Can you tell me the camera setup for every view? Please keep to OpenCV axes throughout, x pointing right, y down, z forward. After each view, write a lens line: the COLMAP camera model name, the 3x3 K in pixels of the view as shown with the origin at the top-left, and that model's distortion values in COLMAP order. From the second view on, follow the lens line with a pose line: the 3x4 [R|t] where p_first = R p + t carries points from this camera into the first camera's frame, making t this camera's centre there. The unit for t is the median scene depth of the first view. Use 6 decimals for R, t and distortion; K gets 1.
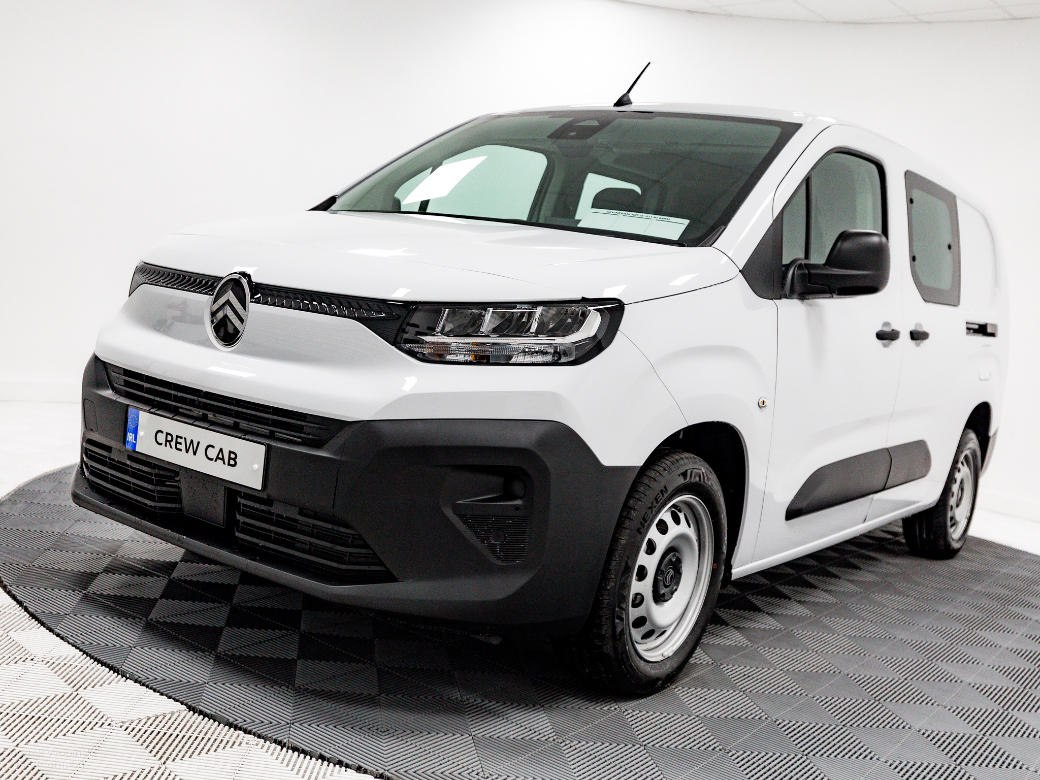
lens RADIAL K [[966.0, 0, 520.1], [0, 966.0, 390.4], [0, 0, 1]] dist [-0.017431, 0.000000]
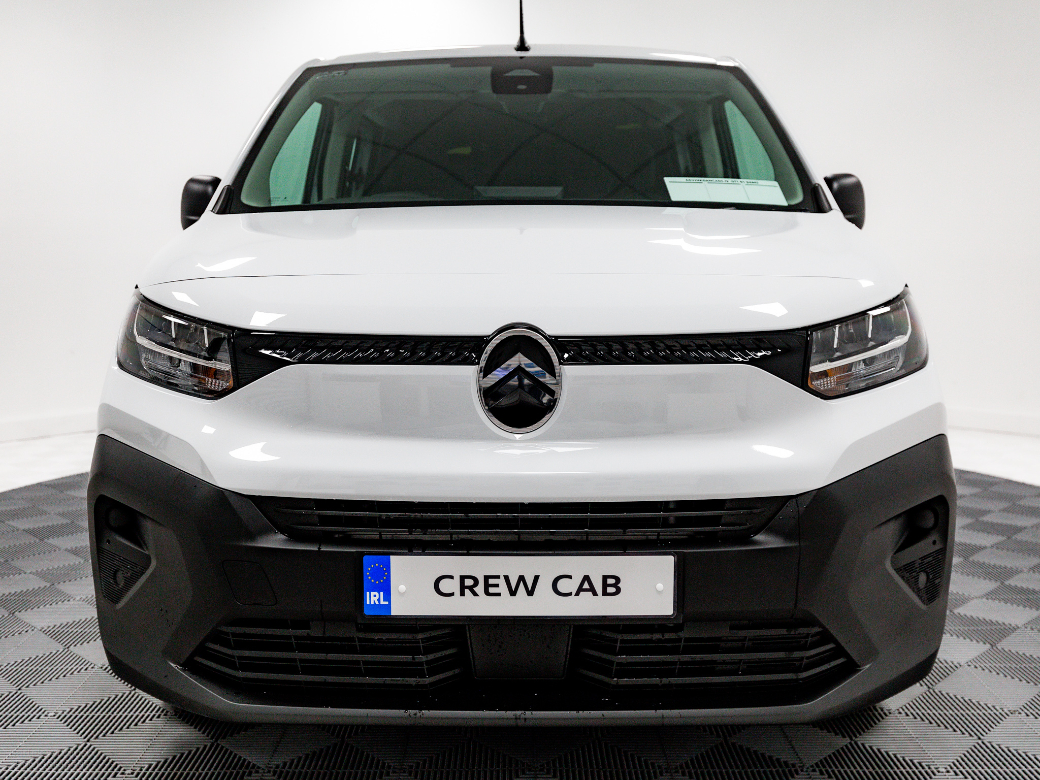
lens RADIAL K [[1036.4, 0, 520.1], [0, 1036.4, 391.2], [0, 0, 1]] dist [-0.079042, 0.000000]
pose [[0.843790, -0.198148, 0.498755, -0.690052], [0.169223, 0.980169, 0.103115, -0.156742], [-0.509296, -0.002607, 0.860588, 0.362592]]
